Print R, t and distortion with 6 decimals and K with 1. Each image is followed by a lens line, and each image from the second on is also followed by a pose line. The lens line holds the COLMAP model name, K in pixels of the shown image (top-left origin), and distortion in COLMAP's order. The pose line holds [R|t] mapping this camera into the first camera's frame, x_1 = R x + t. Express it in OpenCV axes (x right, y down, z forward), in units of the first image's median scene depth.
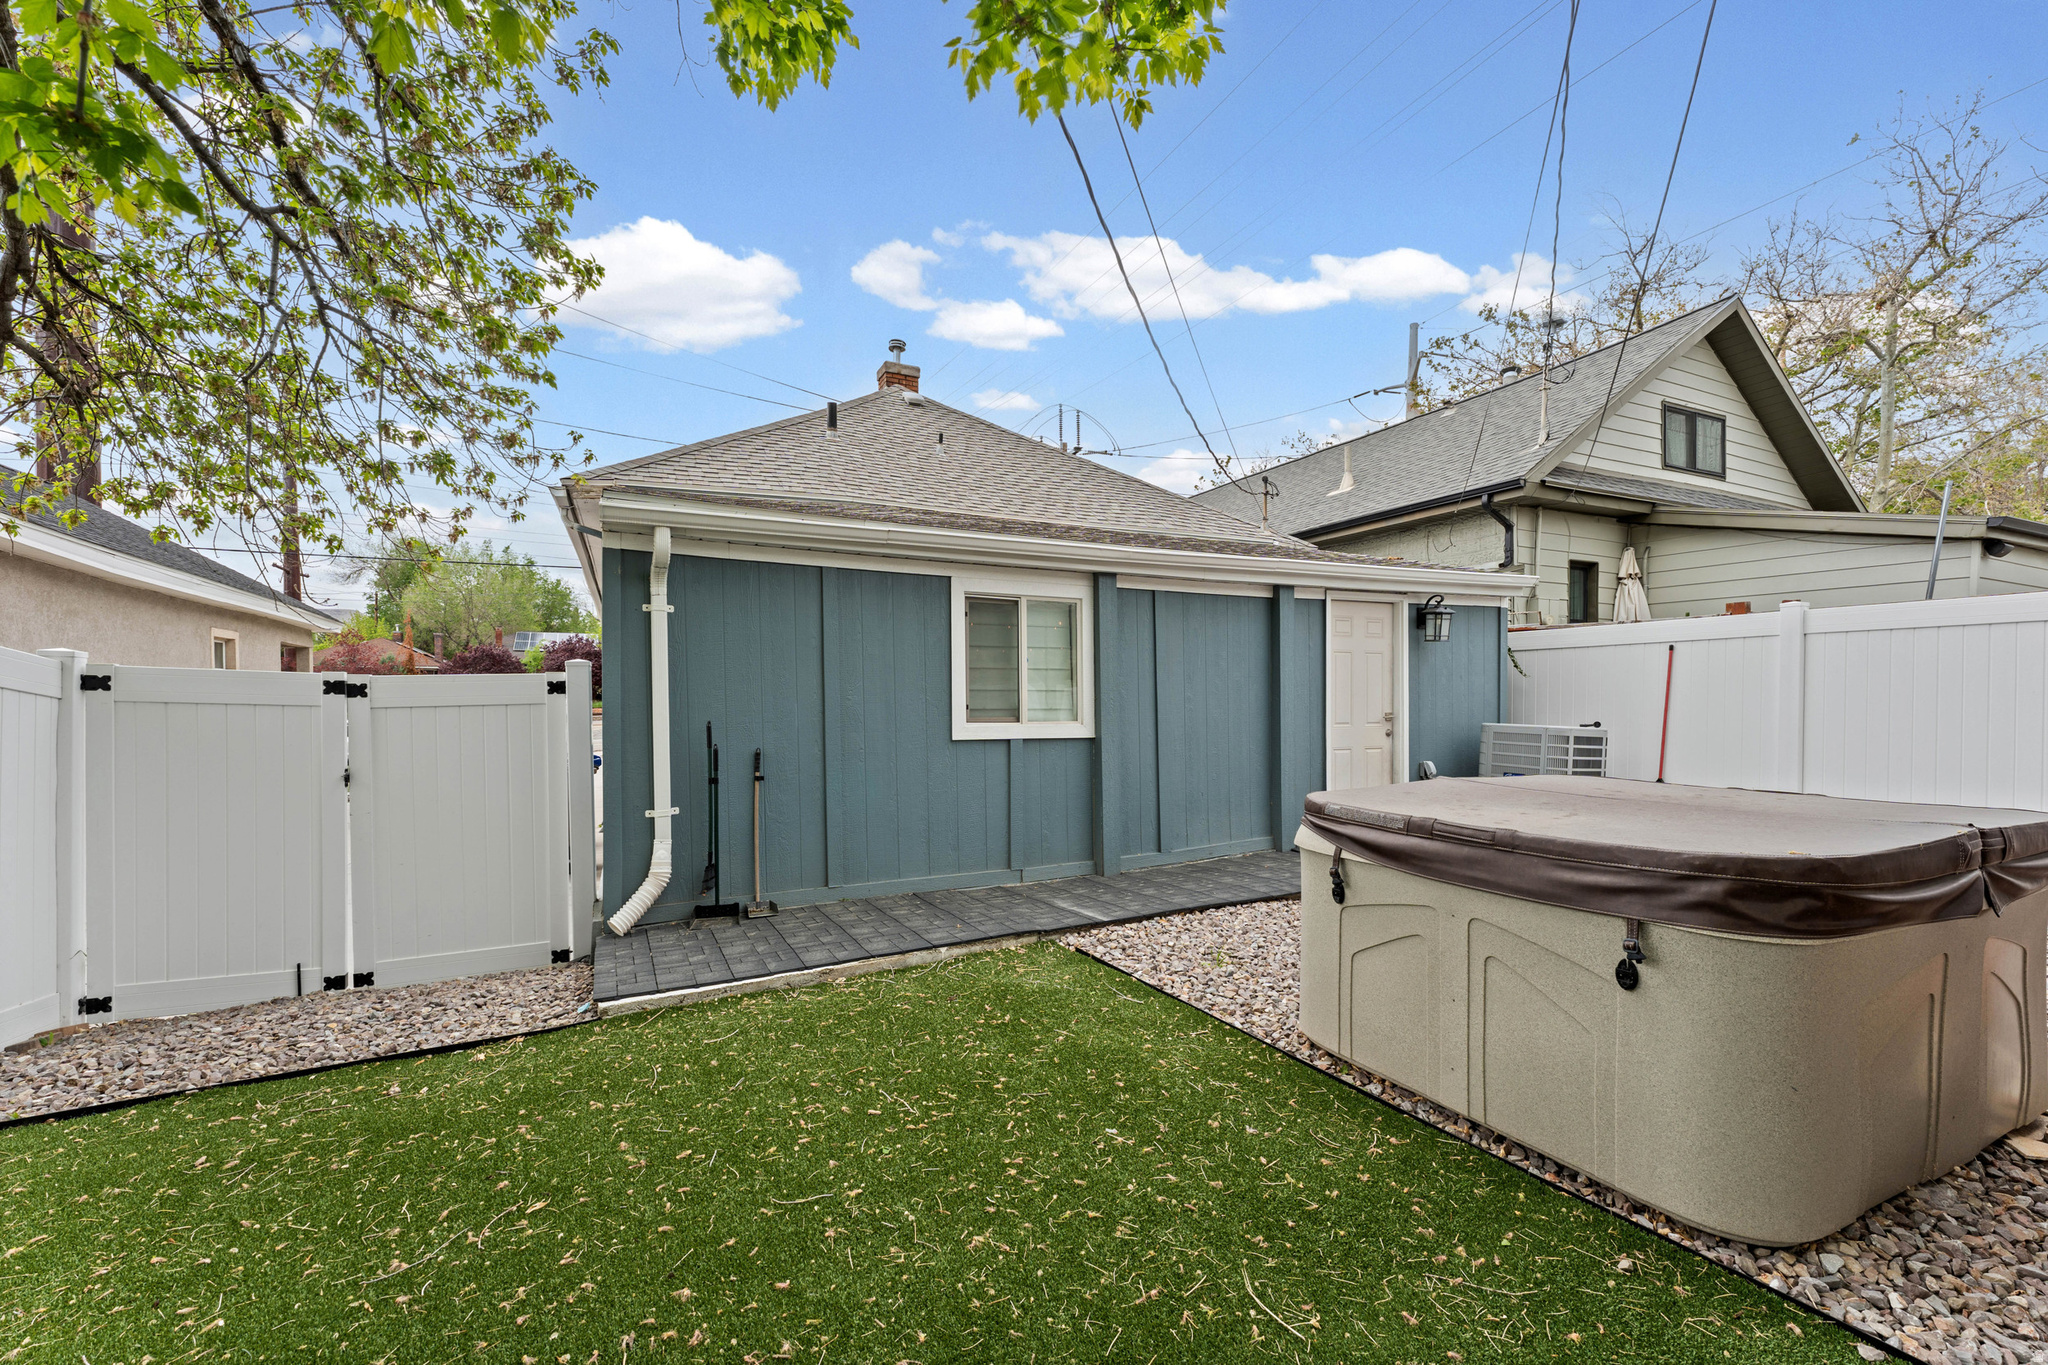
lens RADIAL K [[832.6, 0, 1023.0], [0, 832.6, 703.8], [0, 0, 1]] dist [-0.002197, -0.000740]
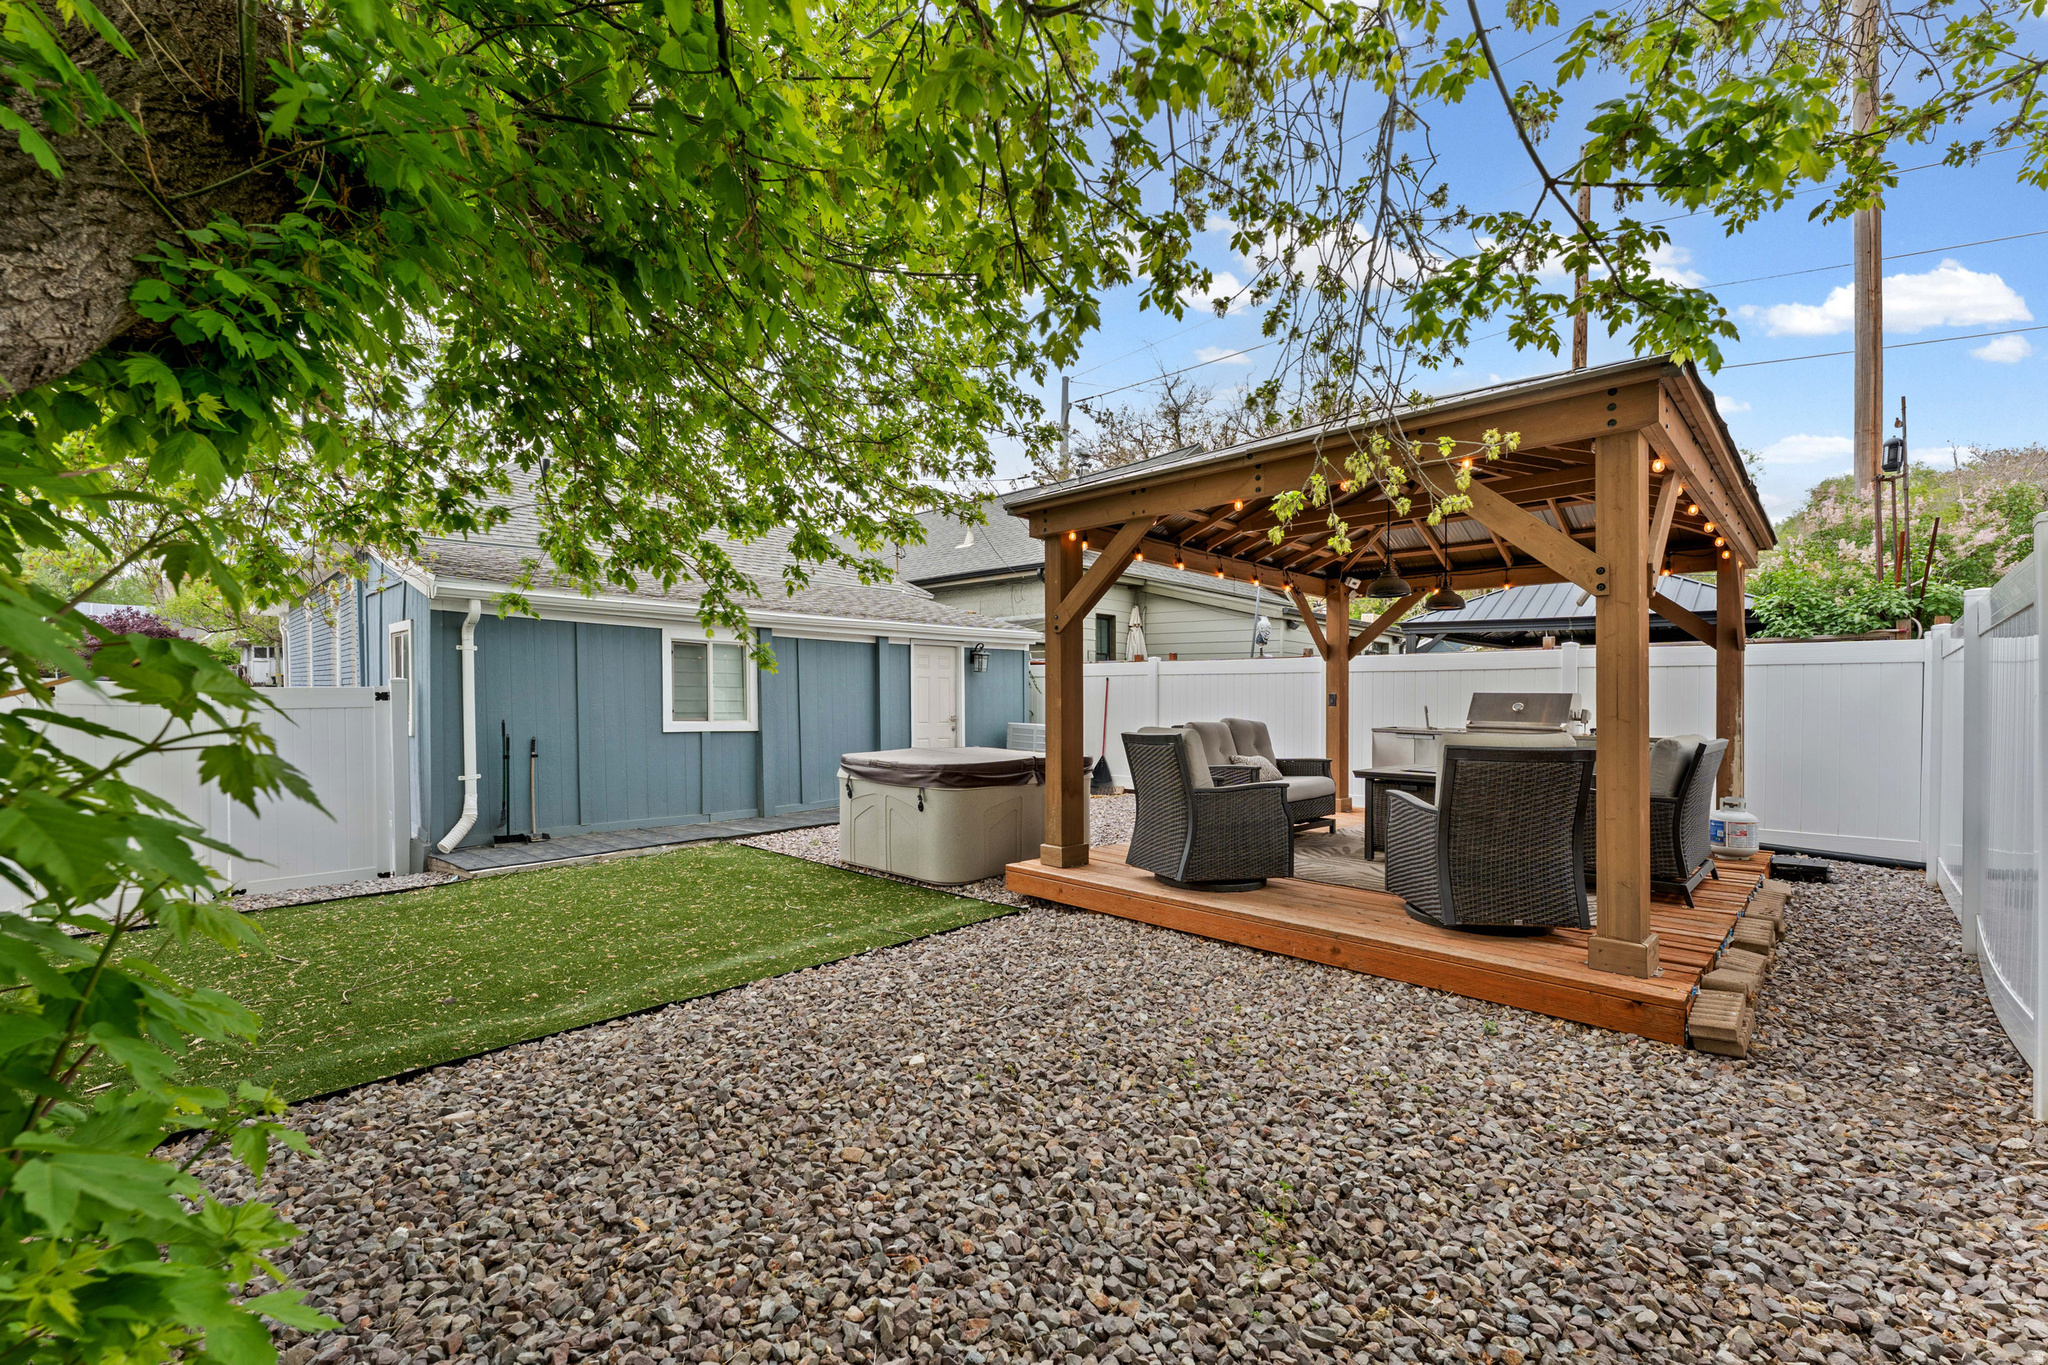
lens RADIAL K [[891.6, 0, 1001.9], [0, 891.6, 739.0], [0, 0, 1]] dist [-0.001400, -0.000257]
pose [[0.951006, -0.001693, 0.309169, 0.002623], [-0.011817, 0.999055, 0.041820, -0.019462], [-0.308948, -0.043424, 0.950087, -0.725253]]
